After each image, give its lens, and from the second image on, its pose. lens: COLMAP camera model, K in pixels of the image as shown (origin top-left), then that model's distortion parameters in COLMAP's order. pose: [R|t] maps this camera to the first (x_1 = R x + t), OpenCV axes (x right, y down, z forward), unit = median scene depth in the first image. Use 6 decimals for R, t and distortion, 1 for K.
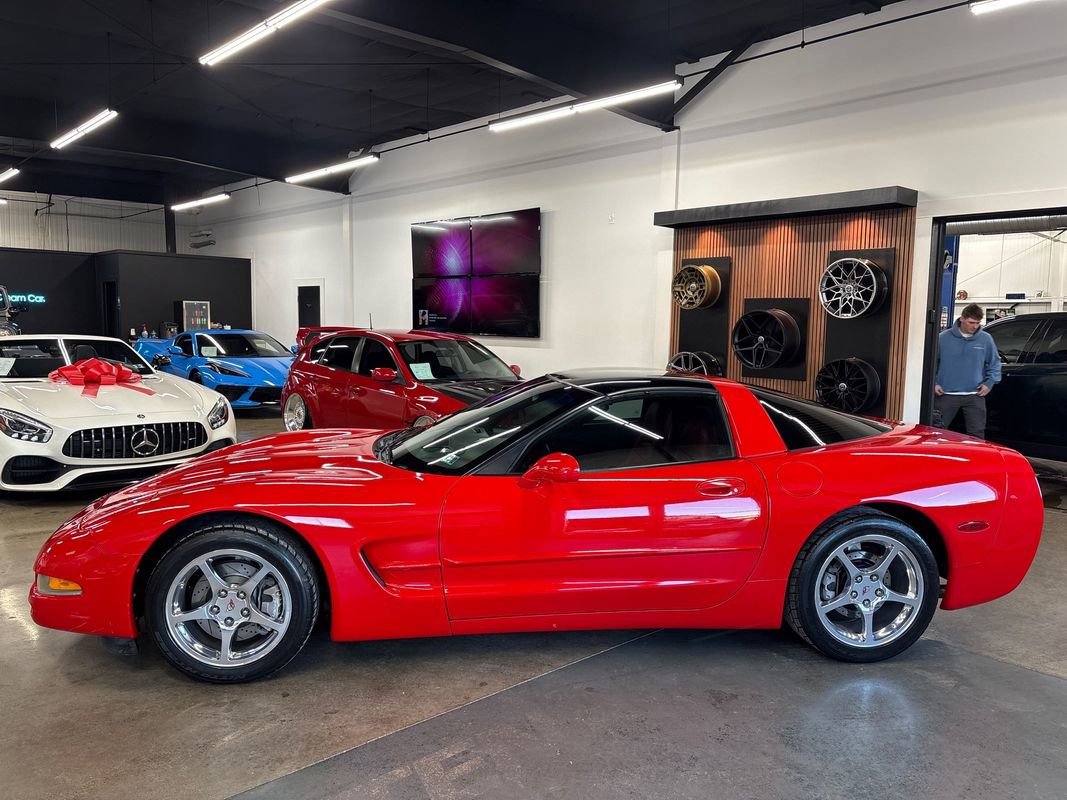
lens RADIAL K [[806.4, 0, 536.5], [0, 806.4, 406.7], [0, 0, 1]] dist [0.033624, -0.032166]
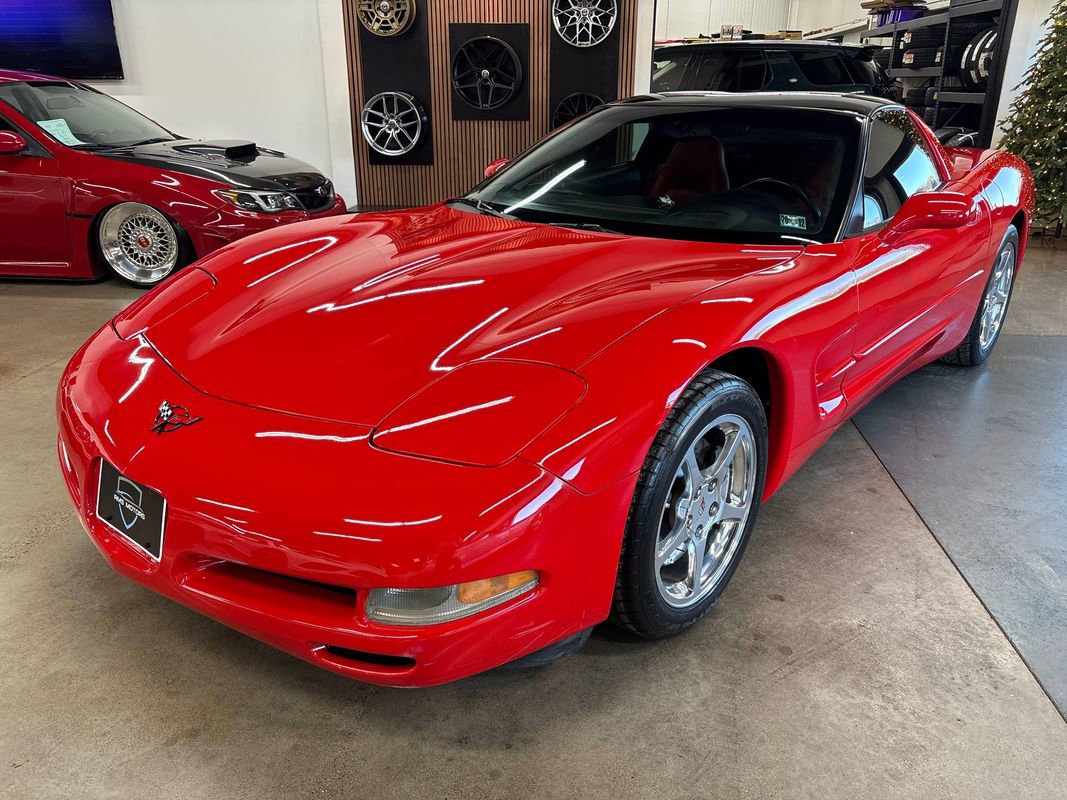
lens RADIAL K [[806.4, 0, 540.4], [0, 806.4, 395.8], [0, 0, 1]] dist [0.033624, -0.032166]
pose [[0.740543, -0.258436, 0.620328, -0.339227], [0.080455, 0.950551, 0.299966, -0.009612], [-0.667176, -0.172229, 0.724716, 0.273346]]
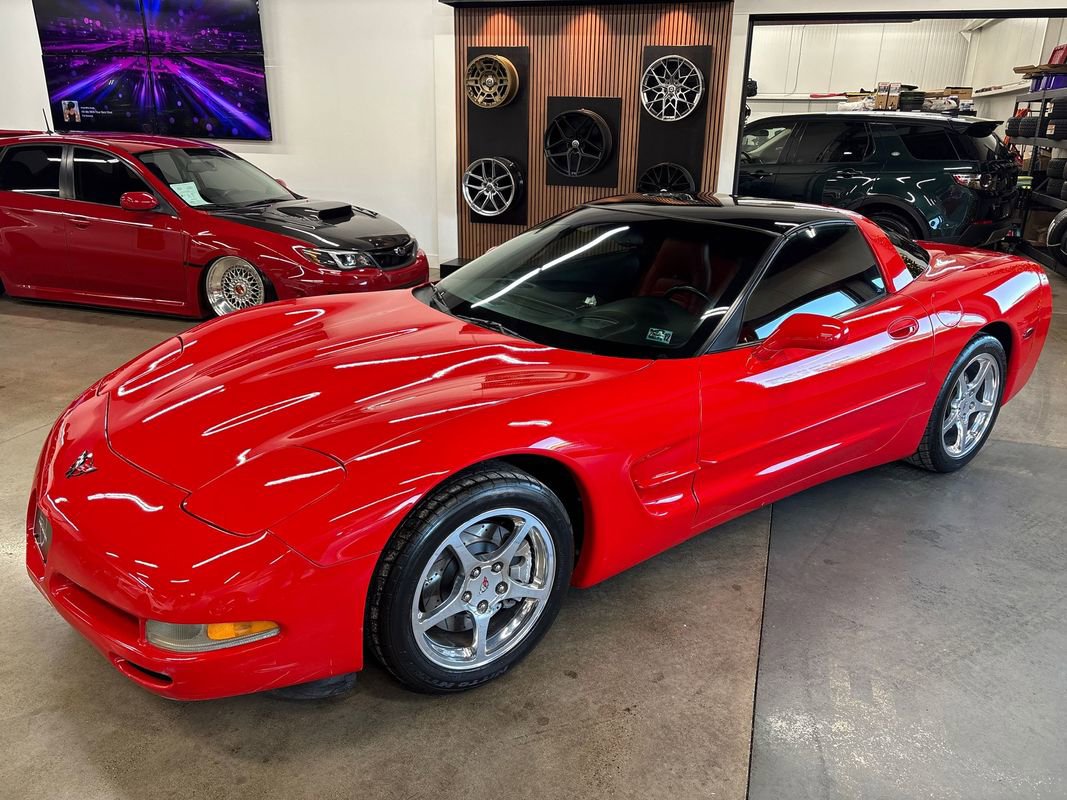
lens RADIAL K [[806.4, 0, 543.0], [0, 806.4, 401.6], [0, 0, 1]] dist [0.033624, -0.032166]
pose [[0.867646, -0.165396, 0.468865, -0.263203], [0.048389, 0.966659, 0.251453, -0.033640], [-0.494822, -0.195484, 0.846722, 0.171987]]
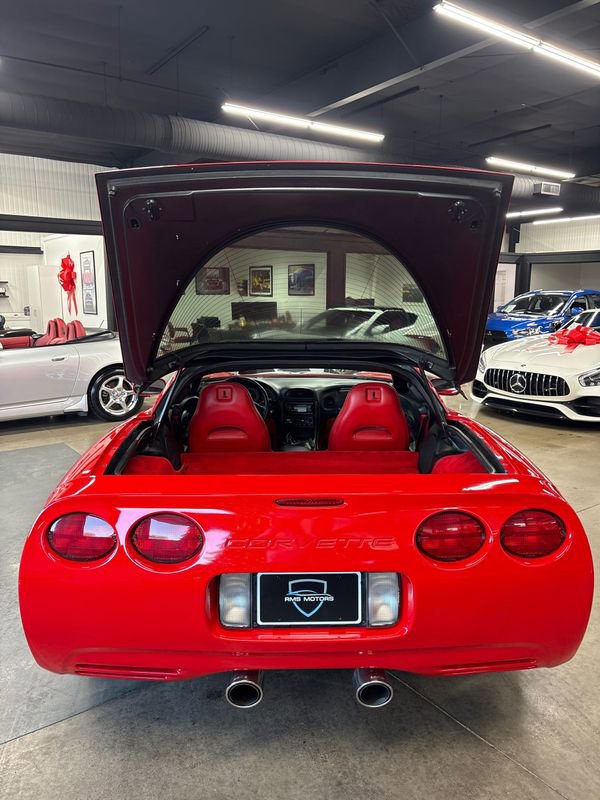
lens RADIAL K [[604.6, 0, 302.7], [0, 604.6, 405.9], [0, 0, 1]] dist [0.033624, -0.032166]
pose [[-0.113047, 0.166801, -0.979489, 0.500104], [-0.106696, 0.978070, 0.178873, -0.055916], [0.987844, 0.124728, -0.092771, 0.596238]]
